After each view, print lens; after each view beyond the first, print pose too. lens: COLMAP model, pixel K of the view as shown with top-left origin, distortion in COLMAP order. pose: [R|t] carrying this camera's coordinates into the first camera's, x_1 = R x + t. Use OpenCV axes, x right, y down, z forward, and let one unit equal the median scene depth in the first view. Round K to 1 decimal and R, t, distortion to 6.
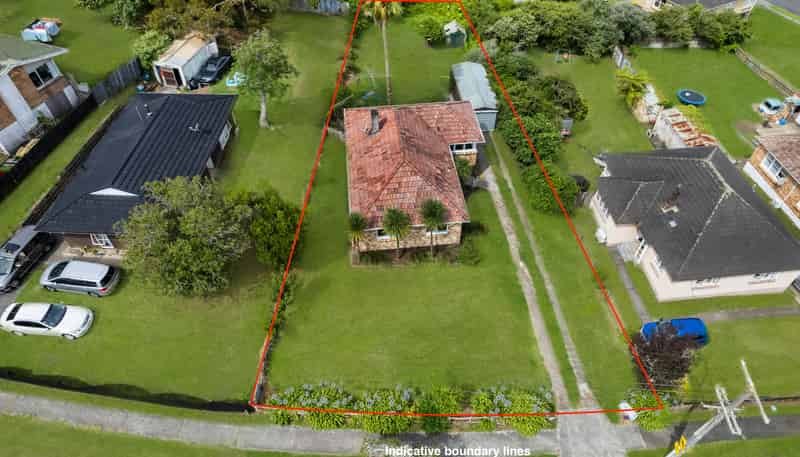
lens RADIAL K [[524.2, 0, 400.0], [0, 524.2, 228.5], [0, 0, 1]] dist [-0.006646, -0.002724]
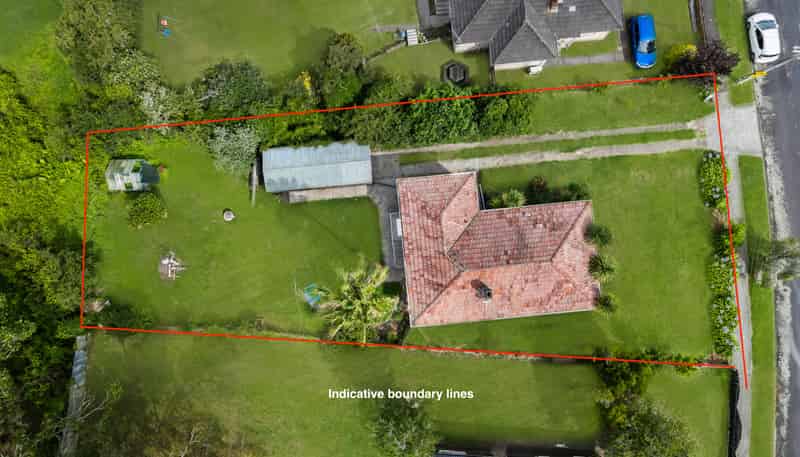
lens RADIAL K [[524.2, 0, 400.0], [0, 524.2, 228.5], [0, 0, 1]] dist [-0.006646, -0.002724]
pose [[0.013142, -0.999869, 0.009453, 0.054183], [0.736816, 0.016075, 0.675902, -0.934175], [-0.675965, -0.001918, 0.736931, 0.427972]]
